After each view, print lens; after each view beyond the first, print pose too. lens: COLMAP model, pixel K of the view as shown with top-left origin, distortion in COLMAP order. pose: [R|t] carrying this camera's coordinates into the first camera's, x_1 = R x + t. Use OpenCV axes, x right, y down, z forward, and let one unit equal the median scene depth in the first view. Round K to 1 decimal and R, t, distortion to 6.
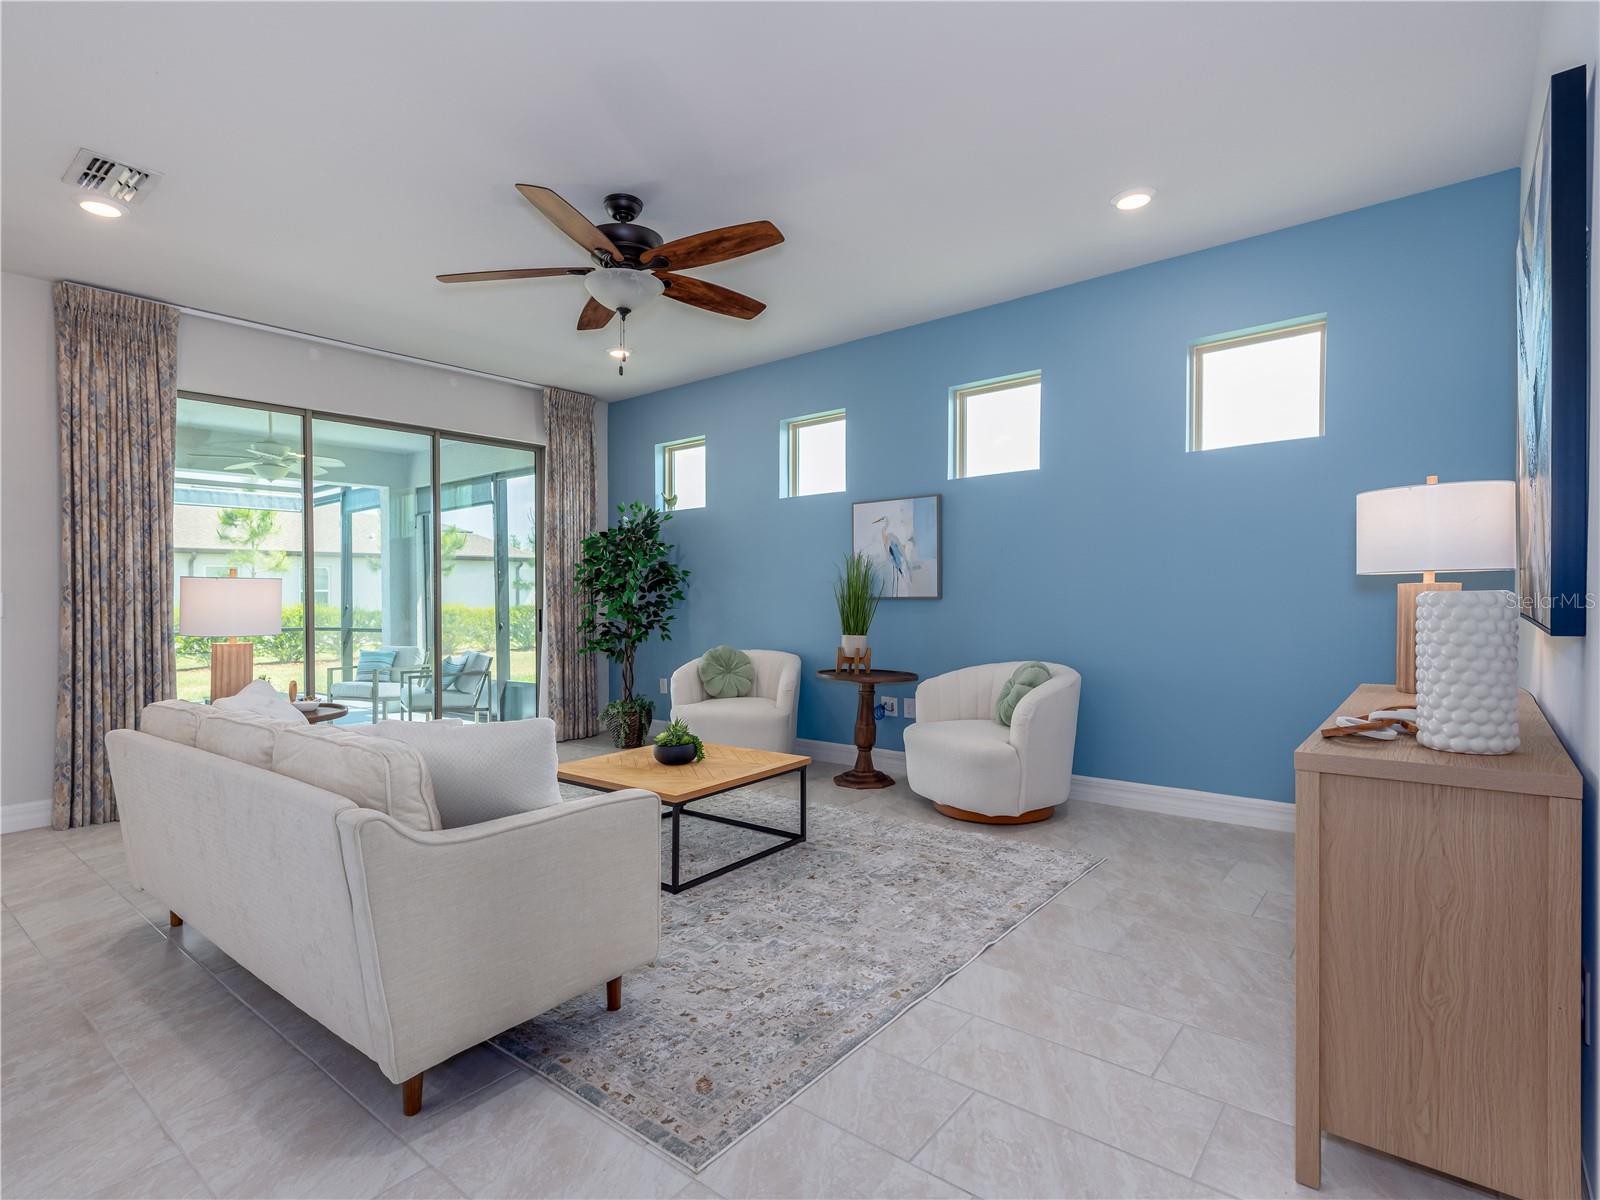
lens RADIAL K [[807.1, 0, 796.0], [0, 807.1, 600.7], [0, 0, 1]] dist [0.029132, 0.000016]
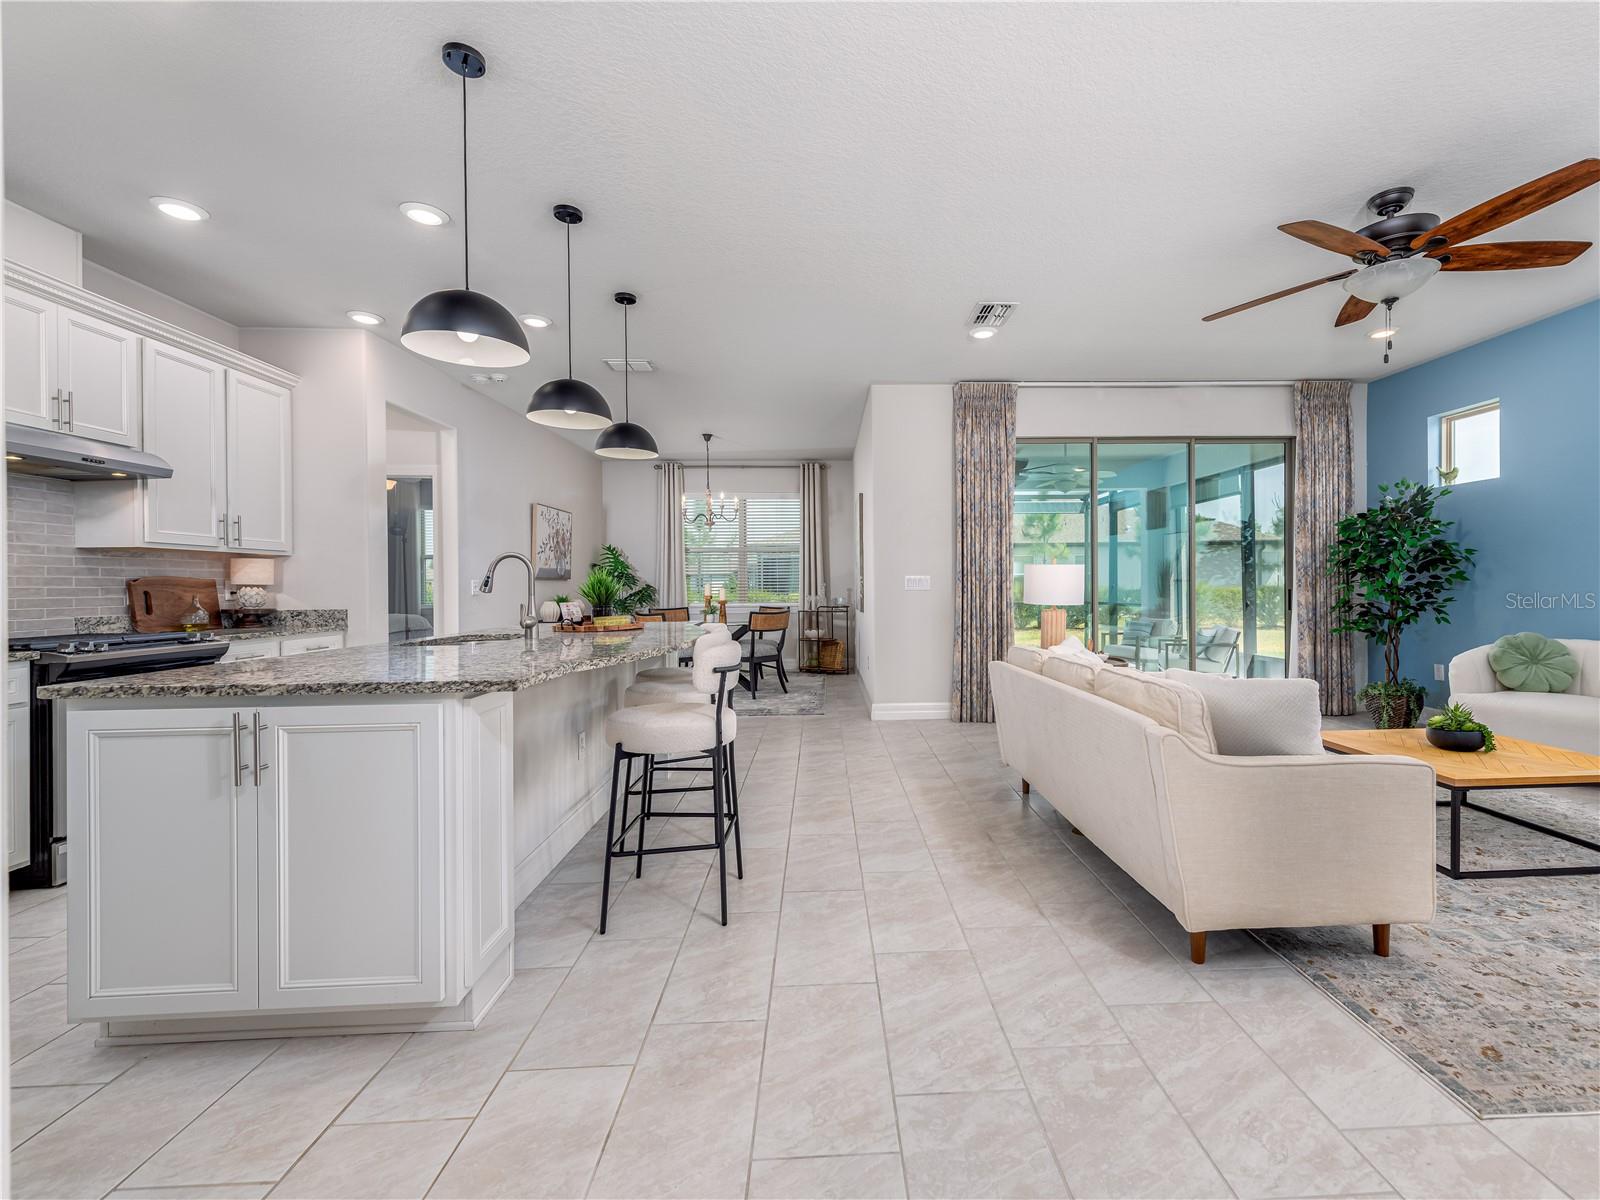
lens RADIAL K [[699.3, 0, 840.7], [0, 699.3, 577.6], [0, 0, 1]] dist [0.004250, -0.002412]
pose [[0.645266, -0.000678, -0.763958, 0.016709], [-0.003186, 0.999989, -0.003578, 0.001062], [0.763951, 0.004743, 0.645257, -0.101454]]
